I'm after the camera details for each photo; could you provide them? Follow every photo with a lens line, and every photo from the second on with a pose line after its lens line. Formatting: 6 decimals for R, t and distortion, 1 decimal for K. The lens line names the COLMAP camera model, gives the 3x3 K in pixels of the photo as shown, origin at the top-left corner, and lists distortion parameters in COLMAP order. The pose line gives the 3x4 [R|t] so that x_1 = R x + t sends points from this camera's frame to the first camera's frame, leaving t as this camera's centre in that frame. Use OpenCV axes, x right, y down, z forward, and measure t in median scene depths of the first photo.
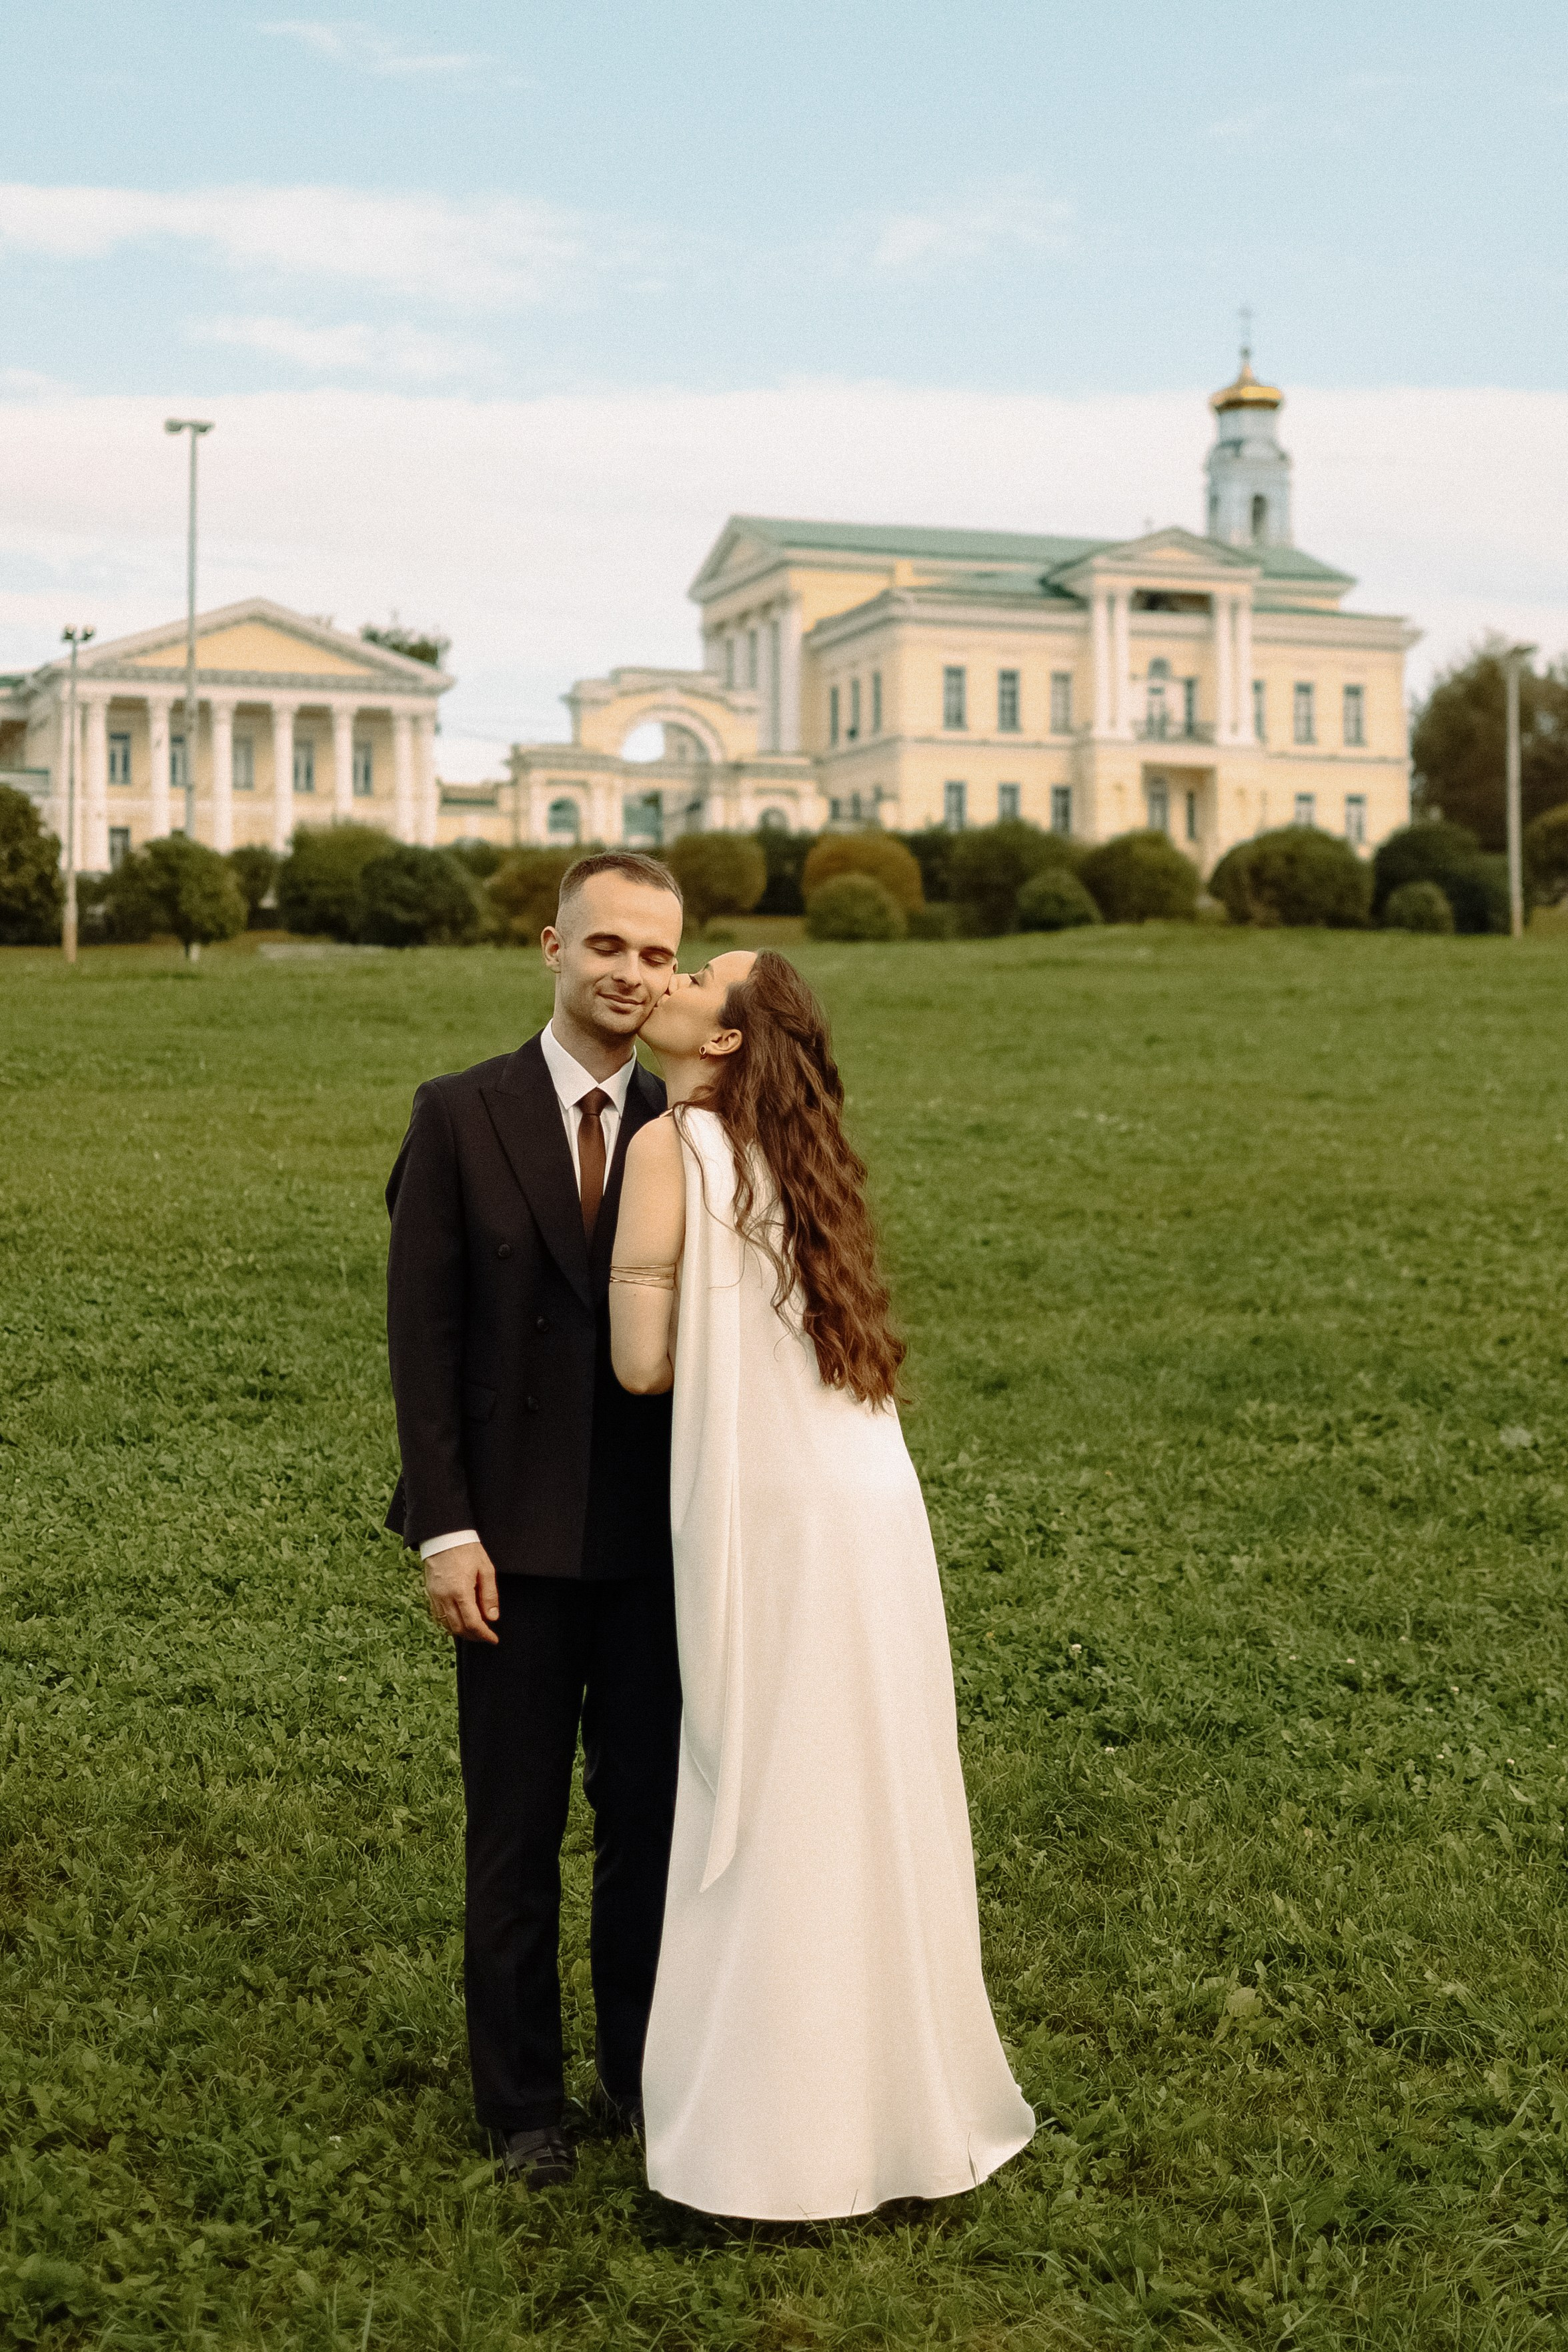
lens RADIAL K [[3559.9, 0, 760.1], [0, 3559.9, 1096.0], [0, 0, 1]] dist [-0.001885, 0.071970]
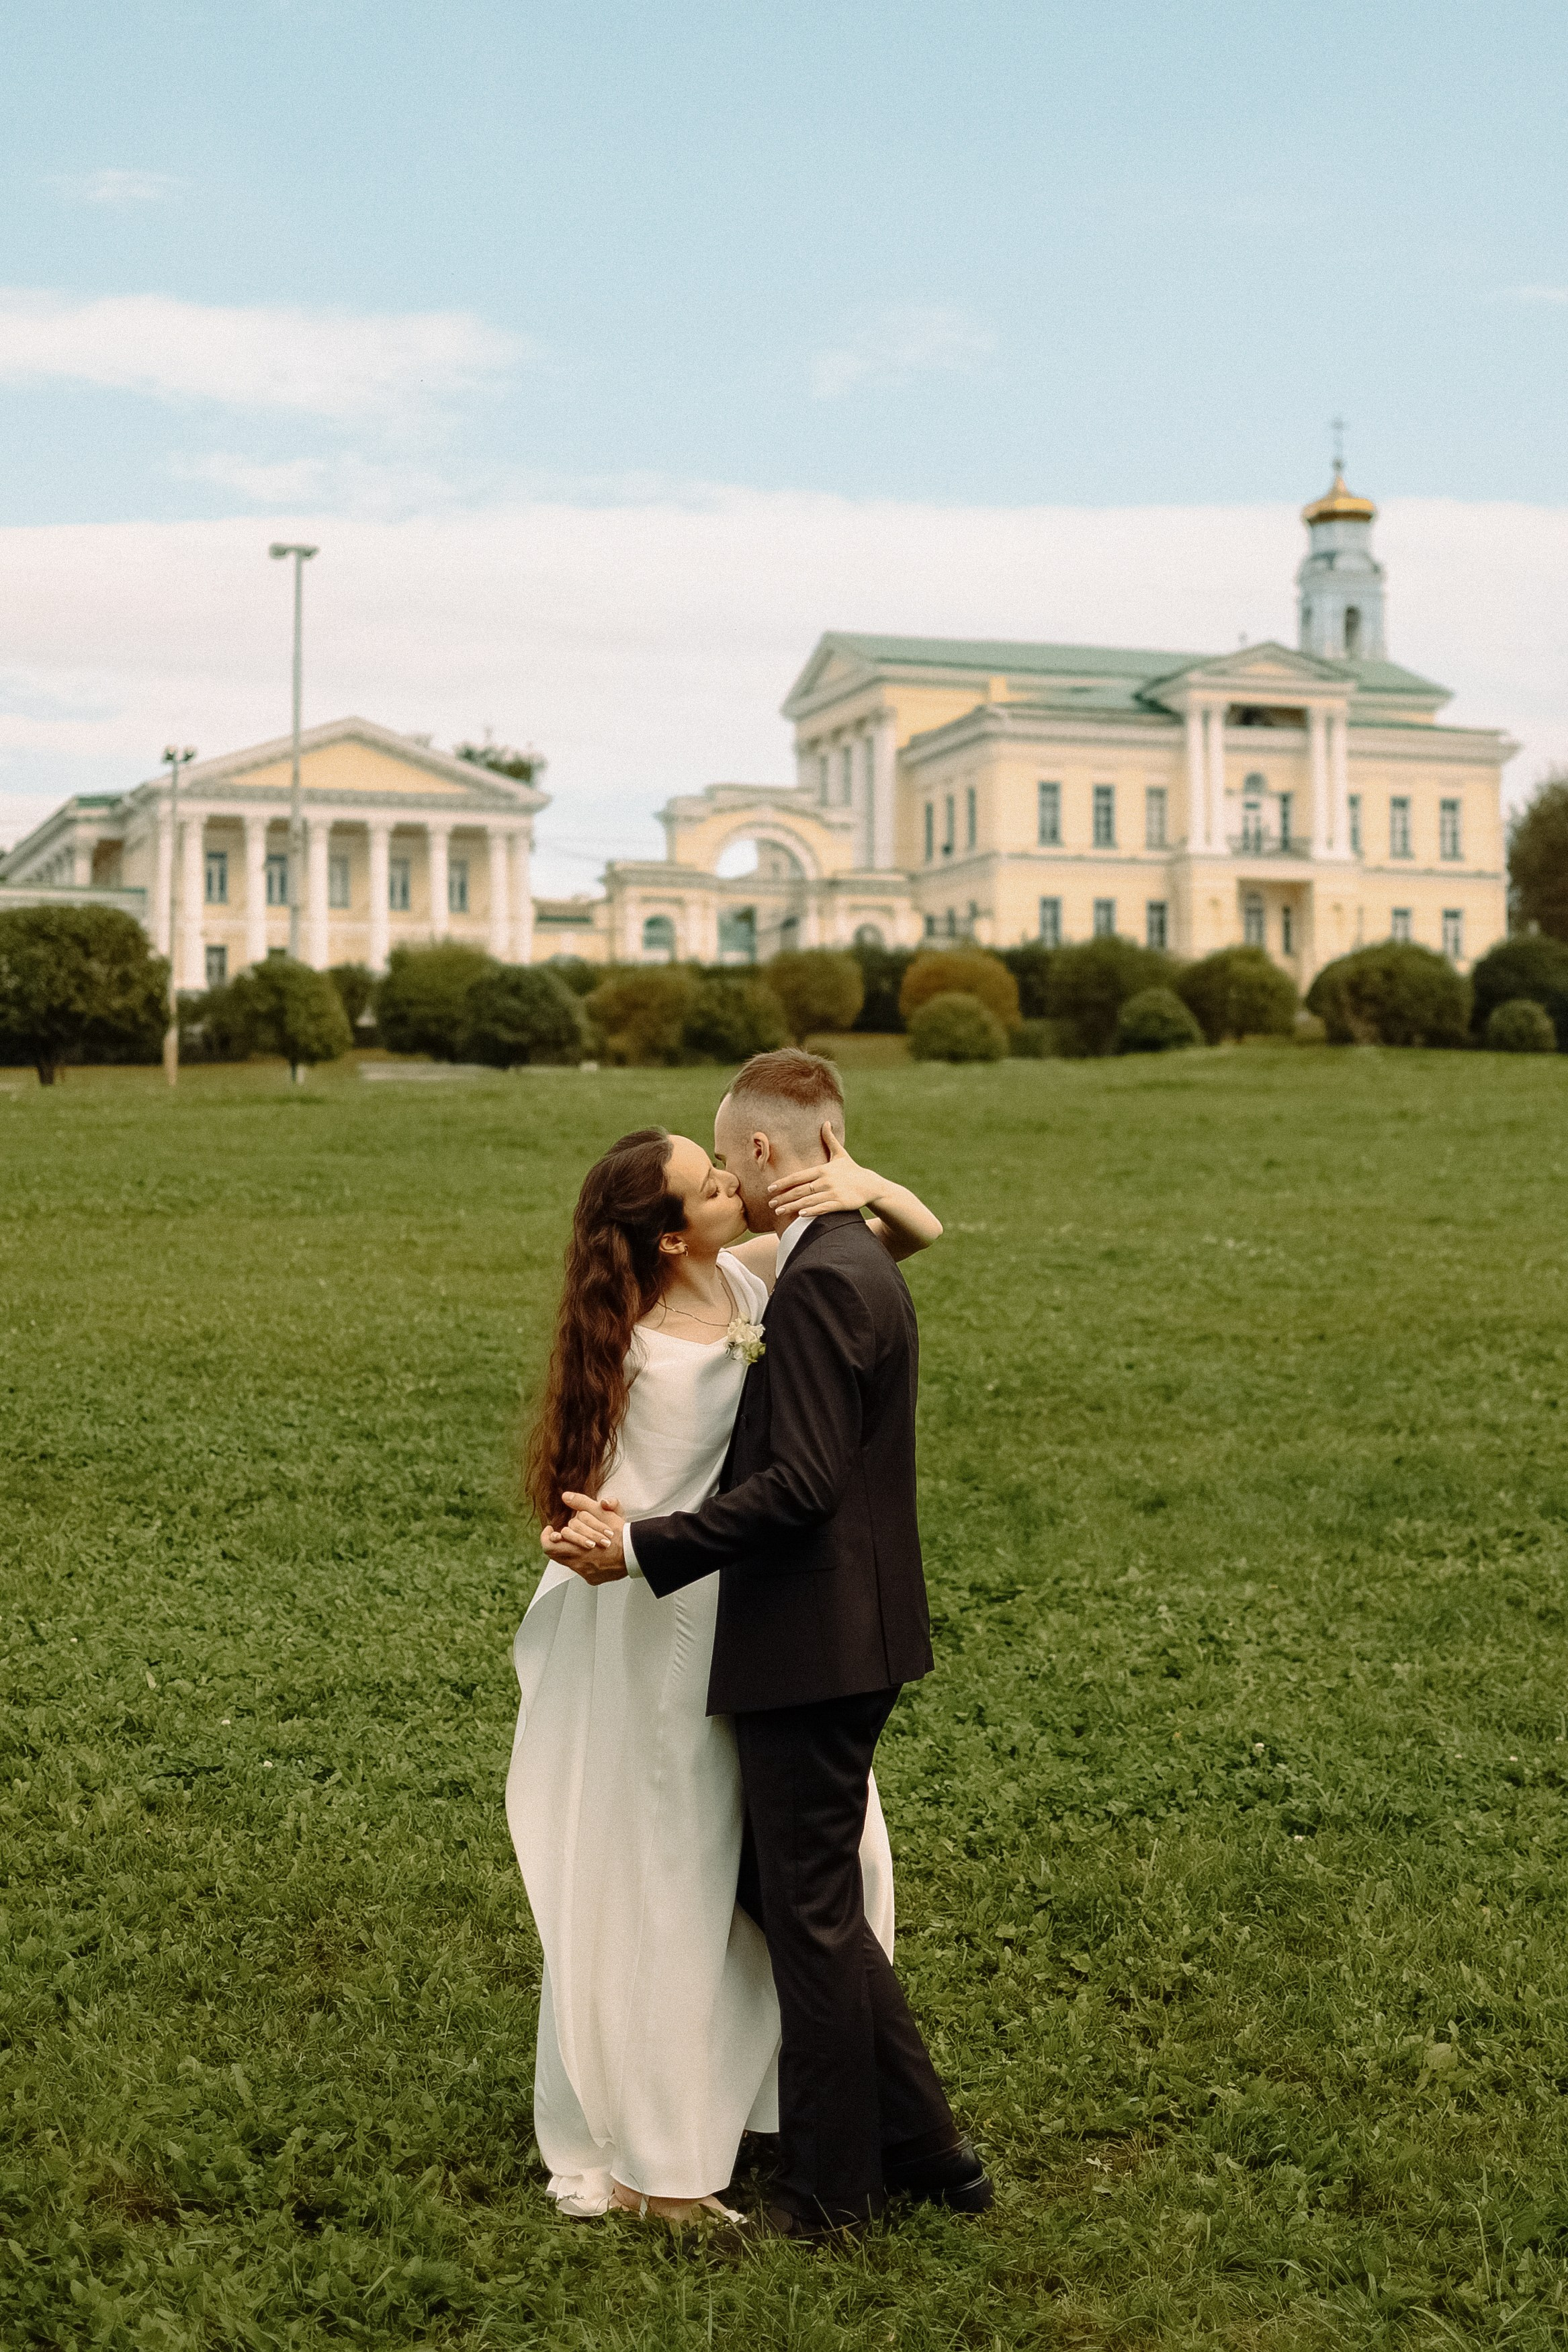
lens RADIAL K [[3586.1, 0, 784.0], [0, 3586.1, 1176.0], [0, 0, 1]] dist [-0.004655, 0.078283]
pose [[0.999843, -0.002232, -0.017579, -0.003214], [0.002062, 0.999951, -0.009665, -0.000761], [0.017600, 0.009627, 0.999799, -0.008573]]
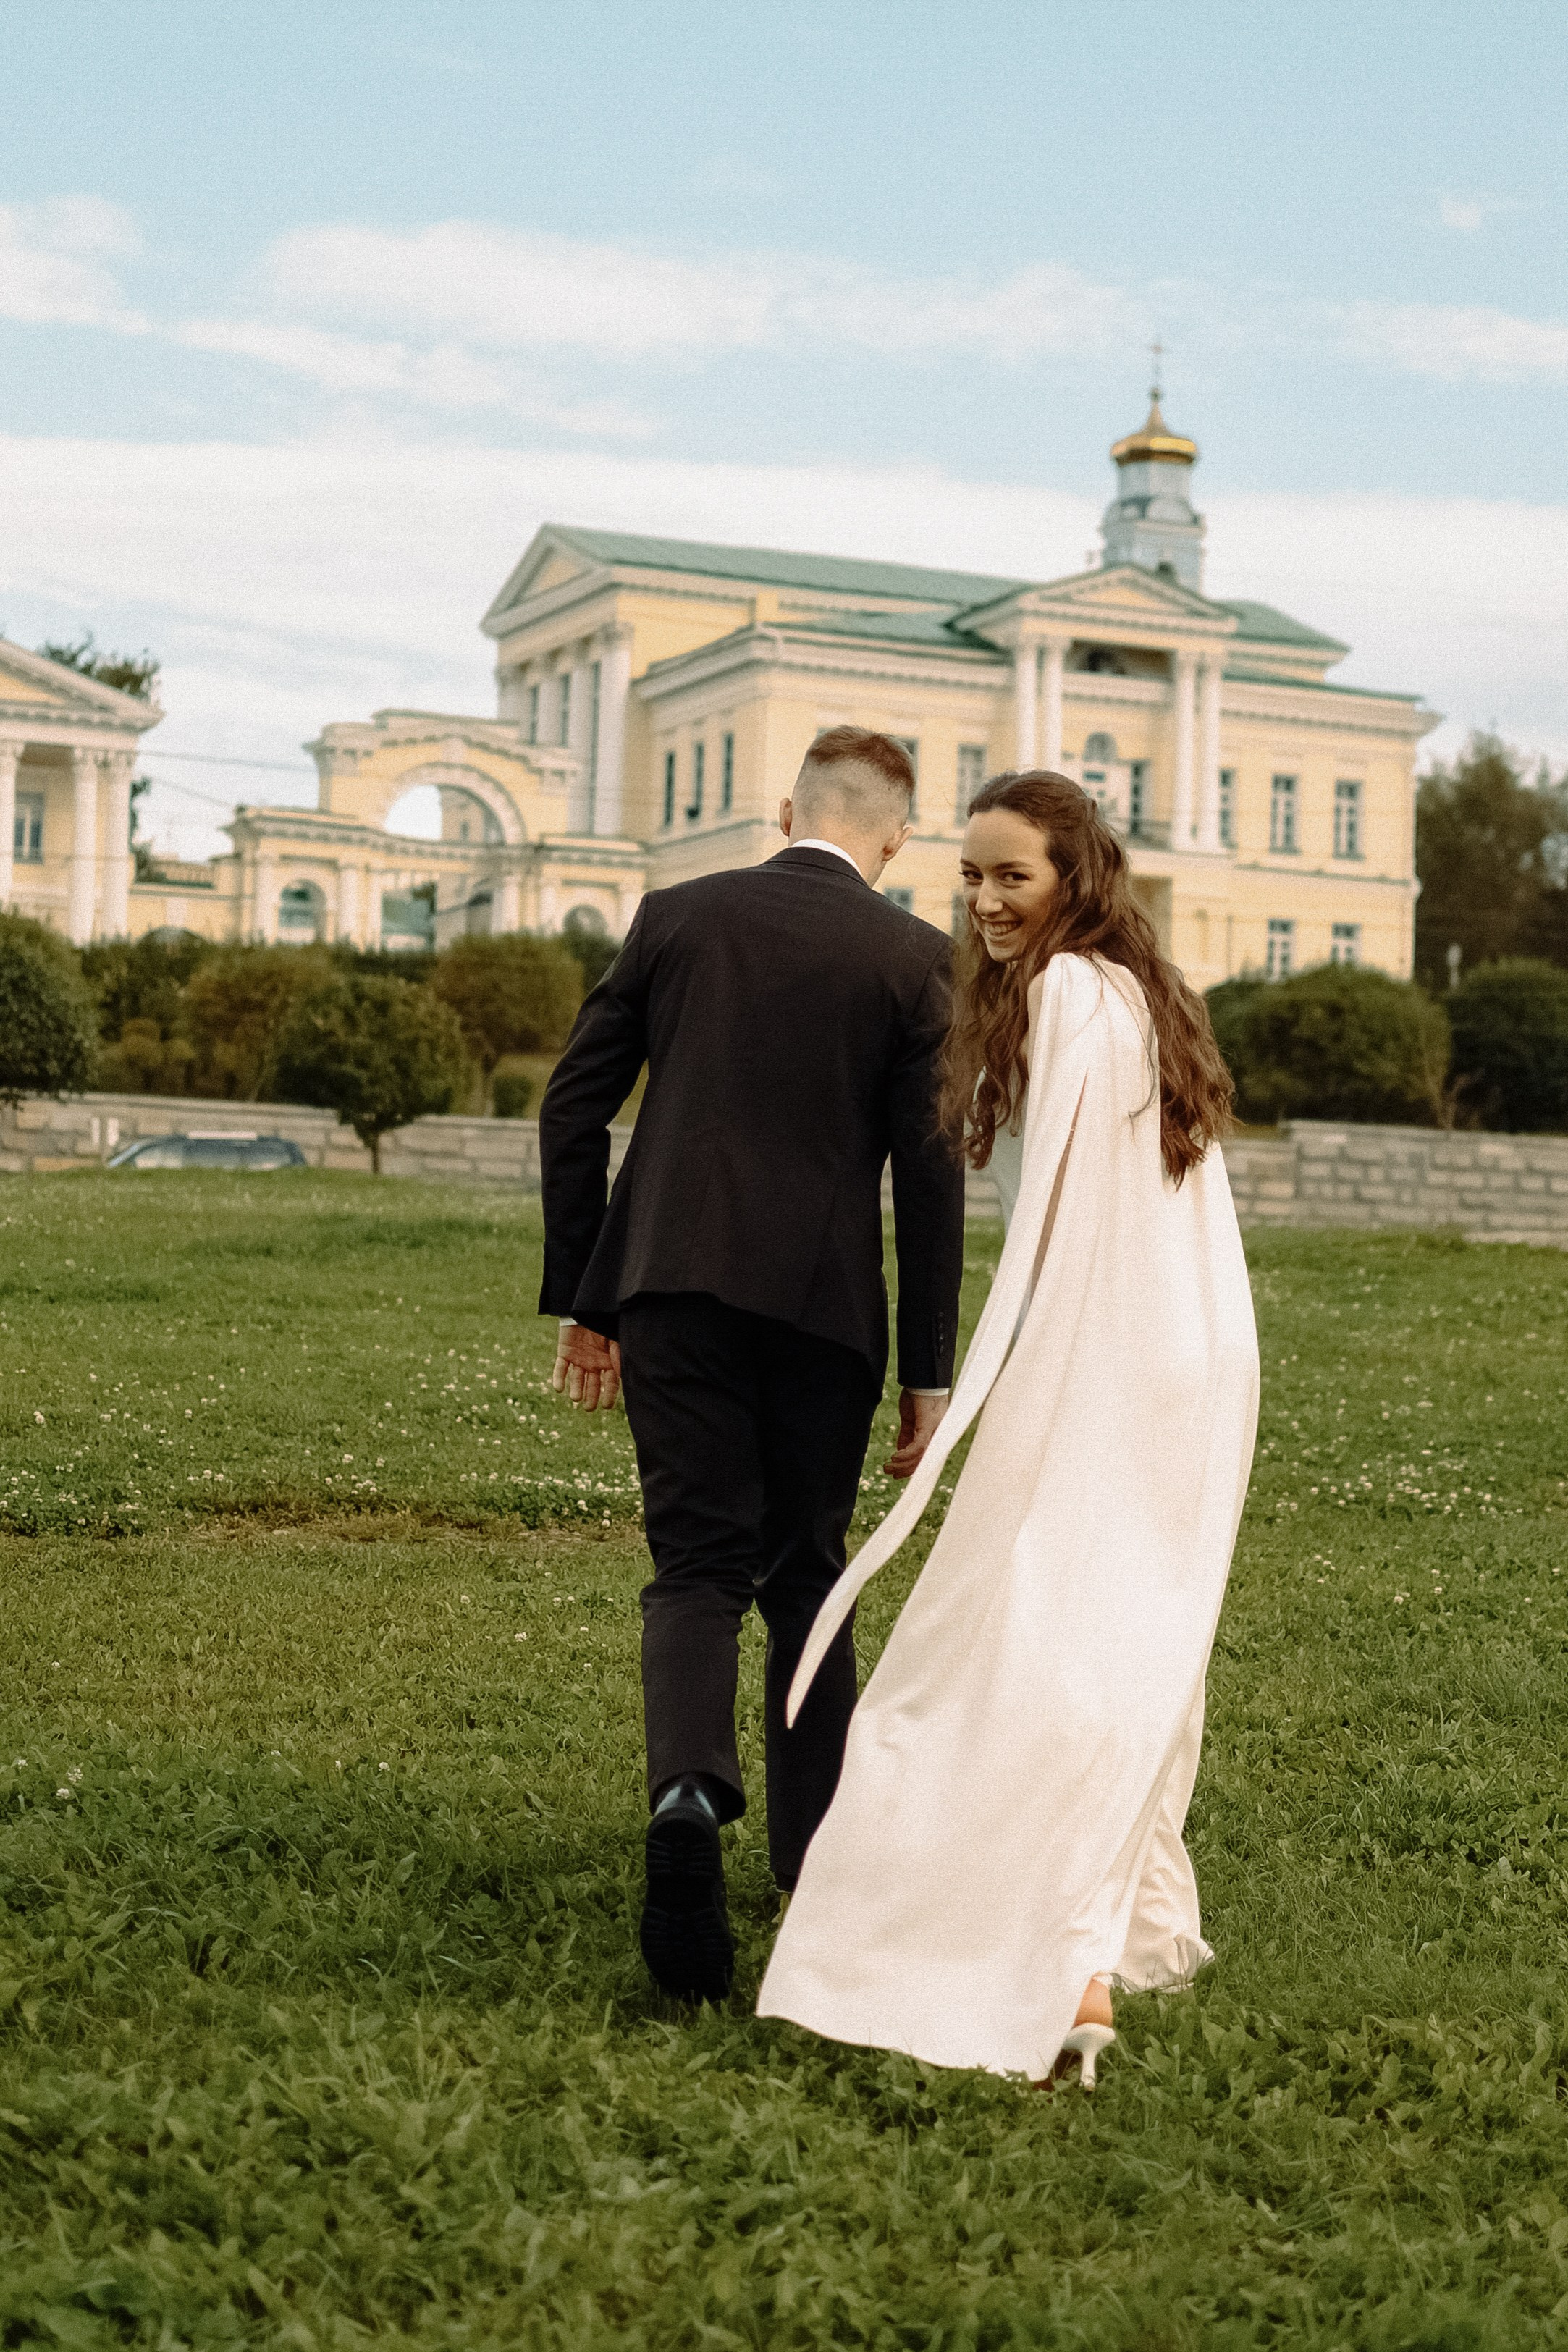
lens RADIAL K [[3586.6, 0, 784.0], [0, 3586.6, 1176.0], [0, 0, 1]] dist [-0.004655, 0.078283]
pose [[0.996669, 0.039966, 0.071089, -0.007894], [-0.039287, 0.999168, -0.010927, -0.023419], [-0.071467, 0.008097, 0.997410, 0.324808]]
